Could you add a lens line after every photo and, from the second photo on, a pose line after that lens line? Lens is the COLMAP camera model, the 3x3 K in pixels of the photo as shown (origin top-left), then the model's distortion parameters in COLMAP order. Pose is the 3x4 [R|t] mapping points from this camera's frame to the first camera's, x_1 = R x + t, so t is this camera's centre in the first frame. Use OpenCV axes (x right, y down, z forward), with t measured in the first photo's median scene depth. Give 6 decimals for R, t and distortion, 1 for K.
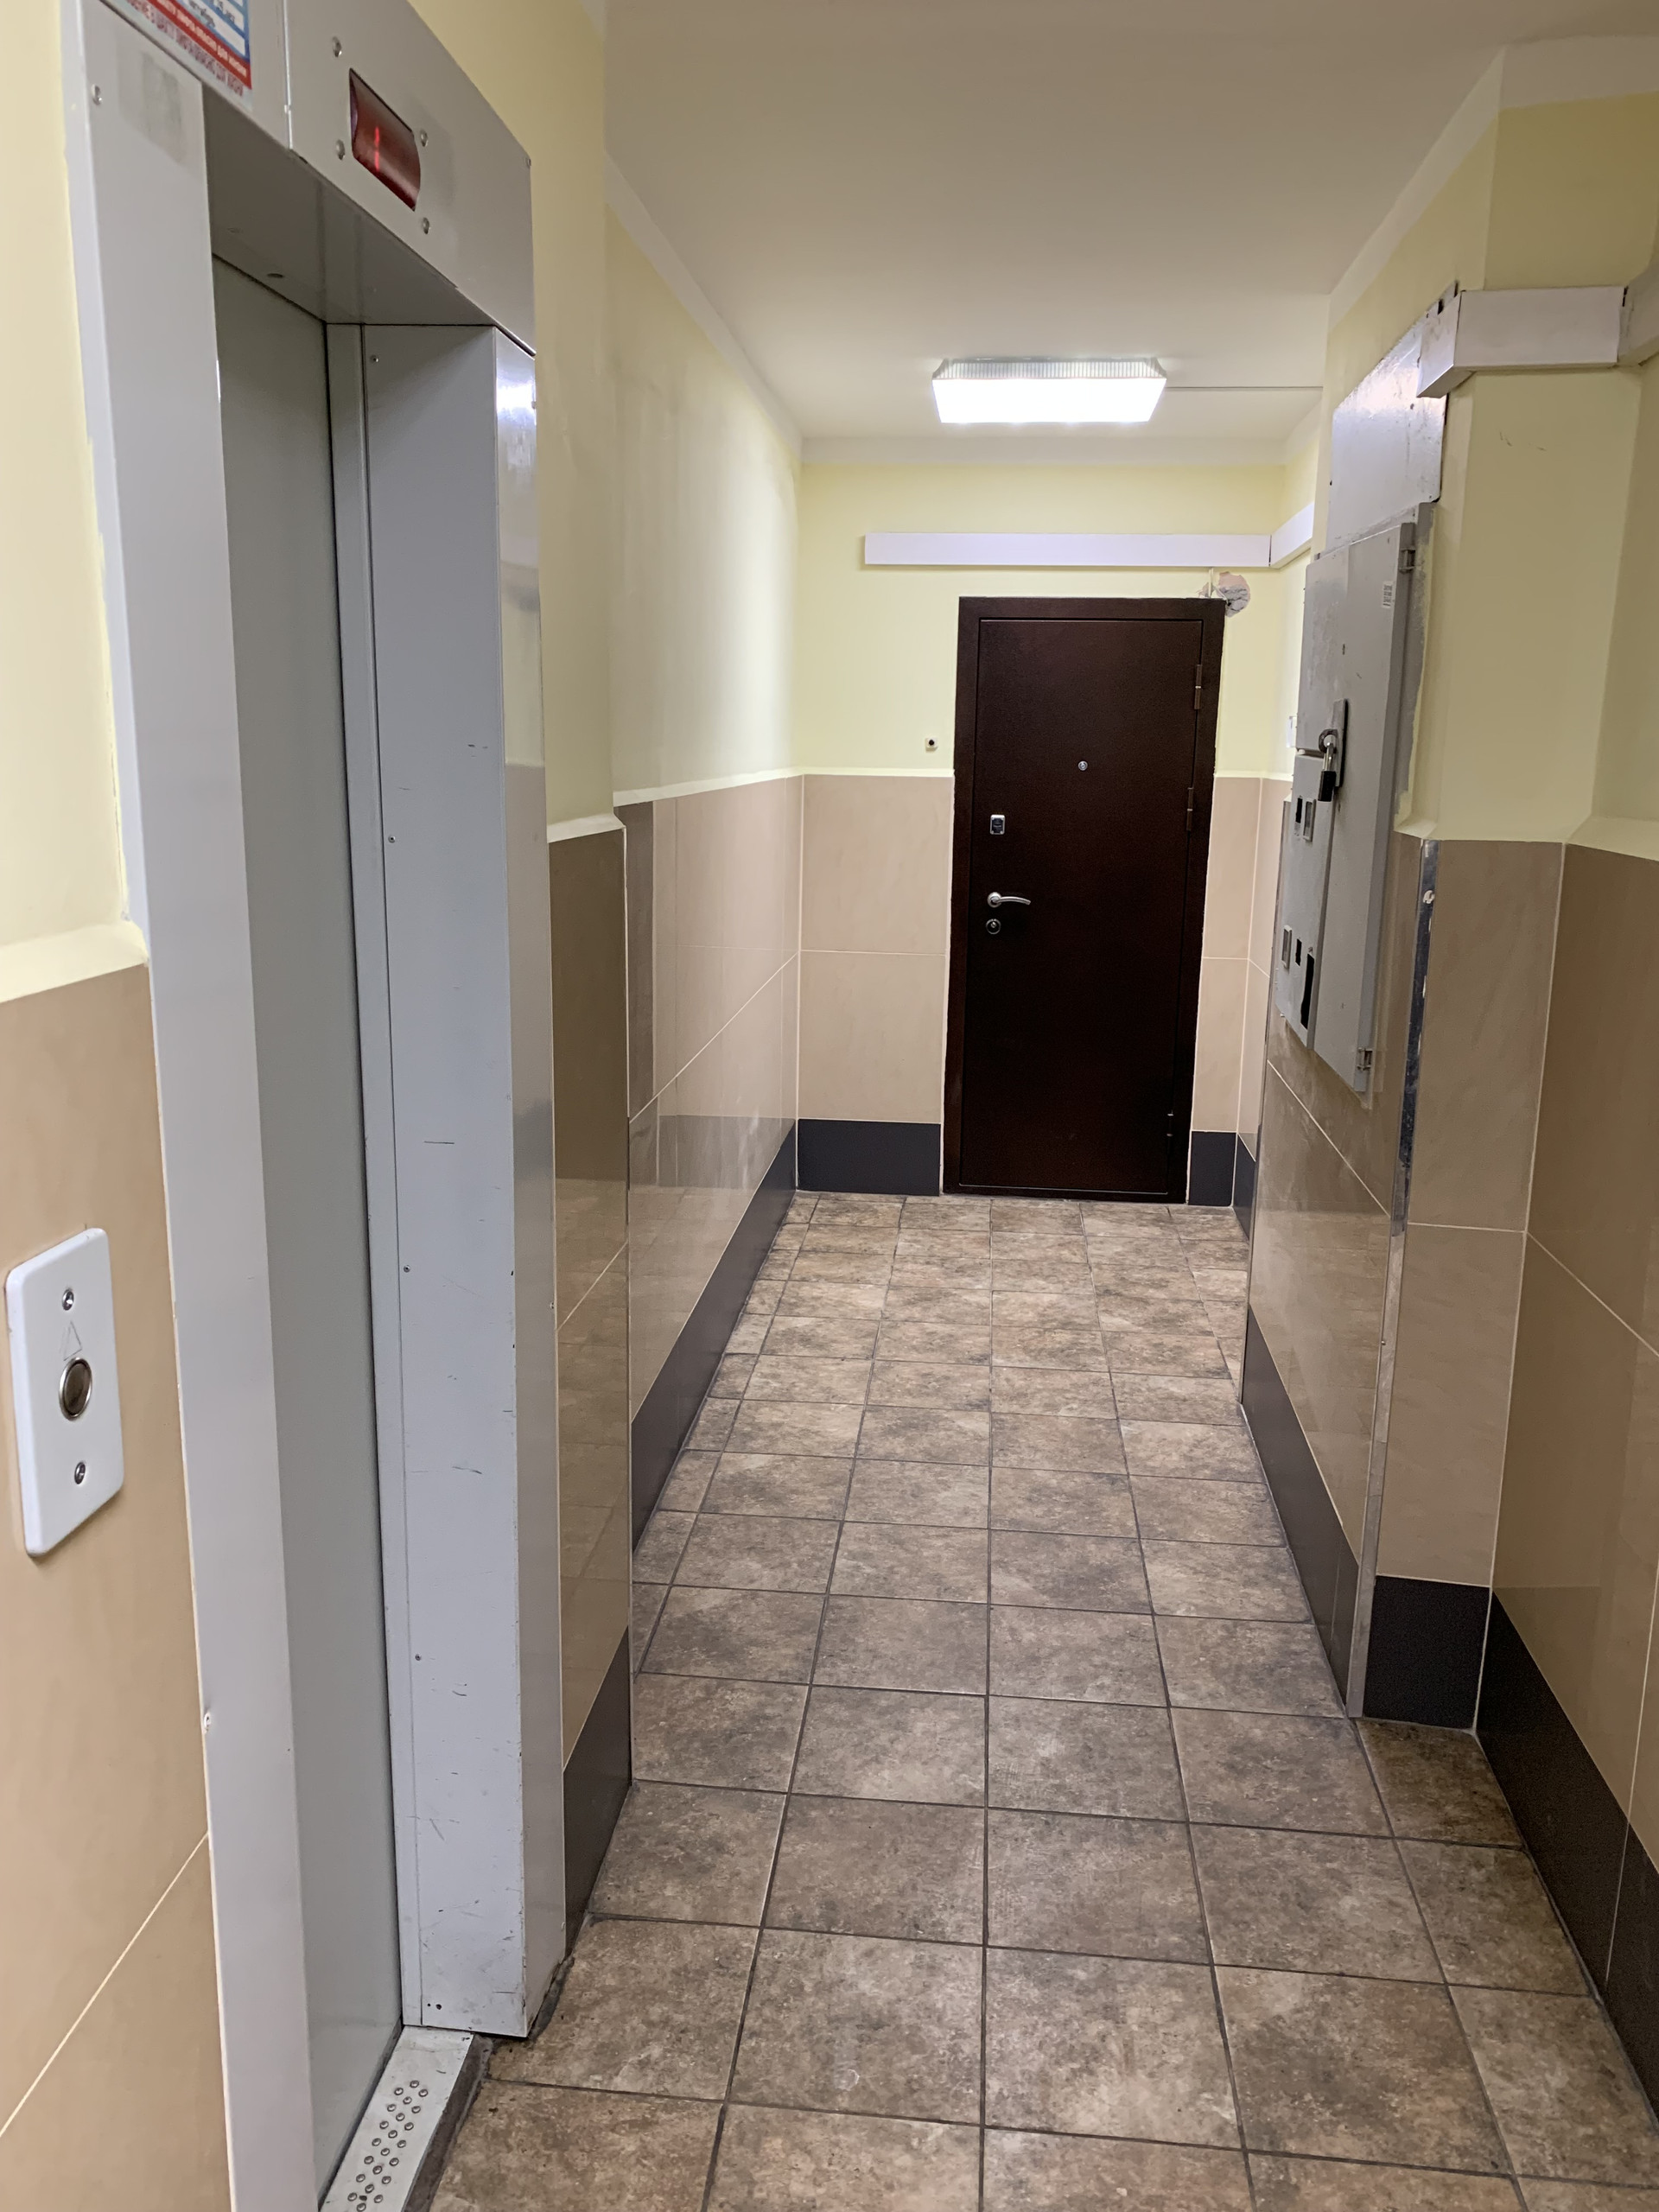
lens RADIAL K [[1689.8, 0, 827.3], [0, 1689.8, 1103.4], [0, 0, 1]] dist [0.062840, -0.062545]
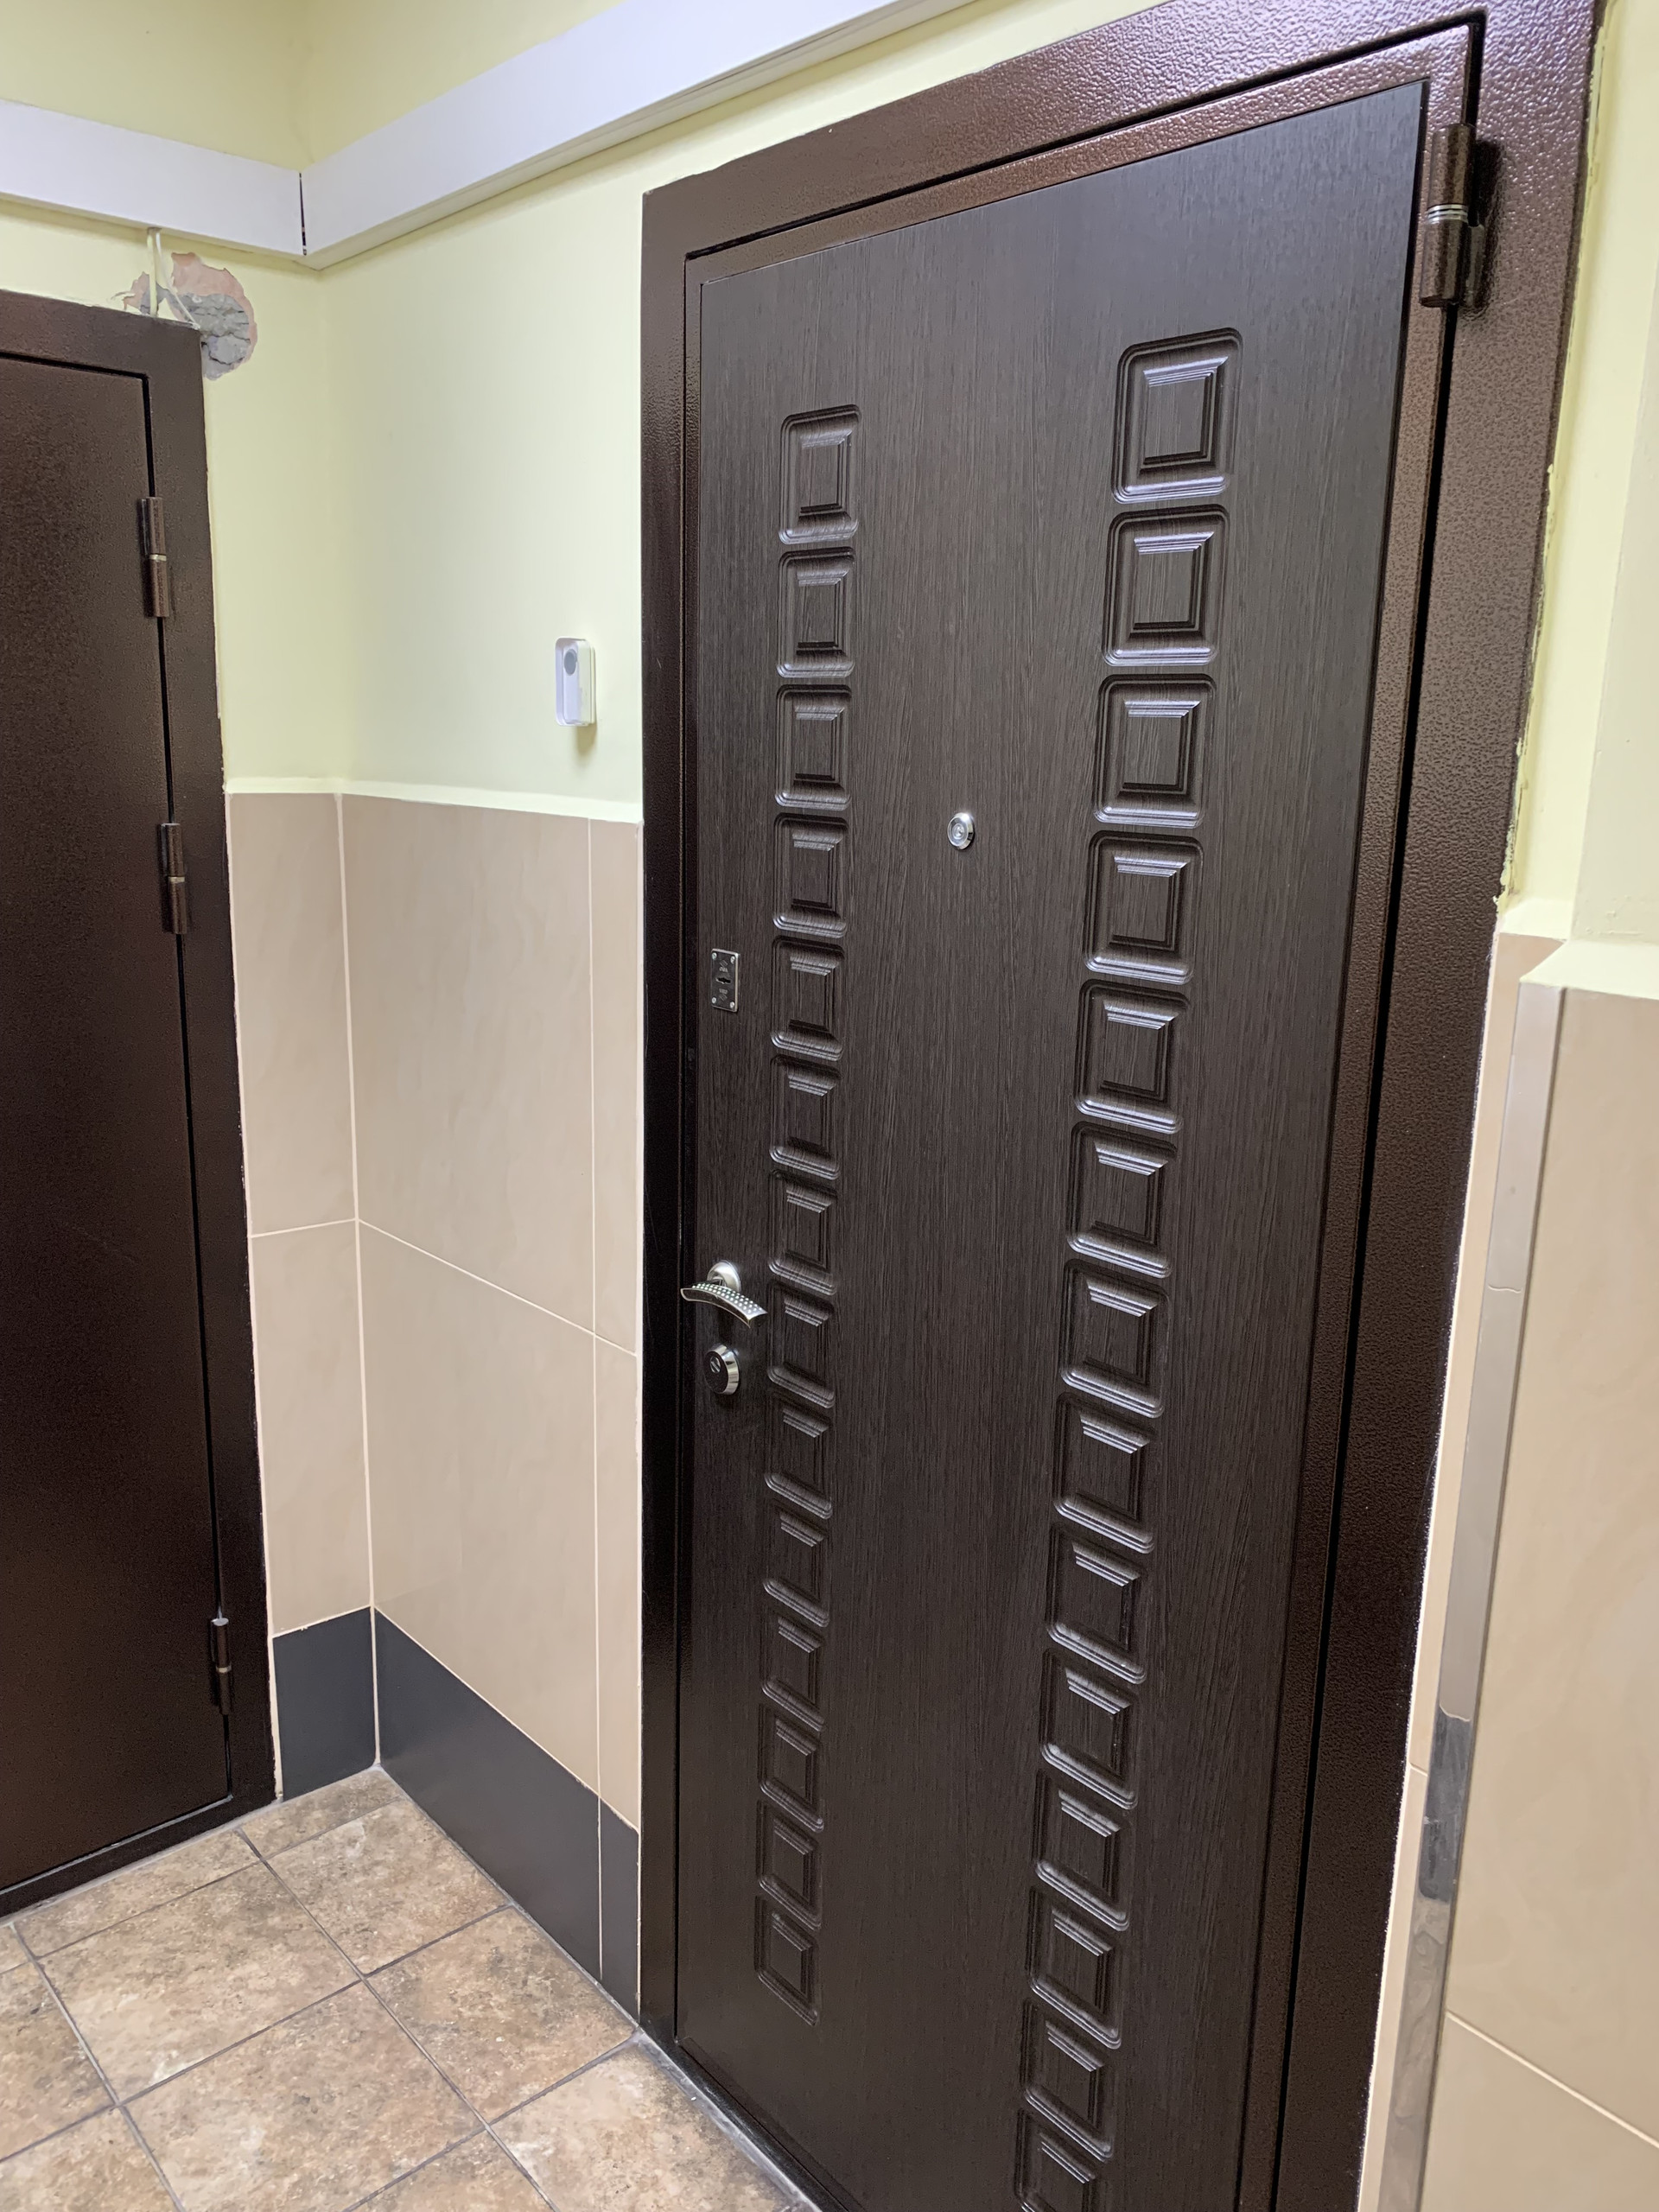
lens RADIAL K [[1689.8, 0, 826.6], [0, 1689.8, 1108.8], [0, 0, 1]] dist [0.062840, -0.062545]
pose [[0.684140, -0.154262, 0.712850, 0.029722], [0.137346, 0.987139, 0.081804, -0.133545], [-0.716302, 0.041942, 0.696529, 0.629406]]
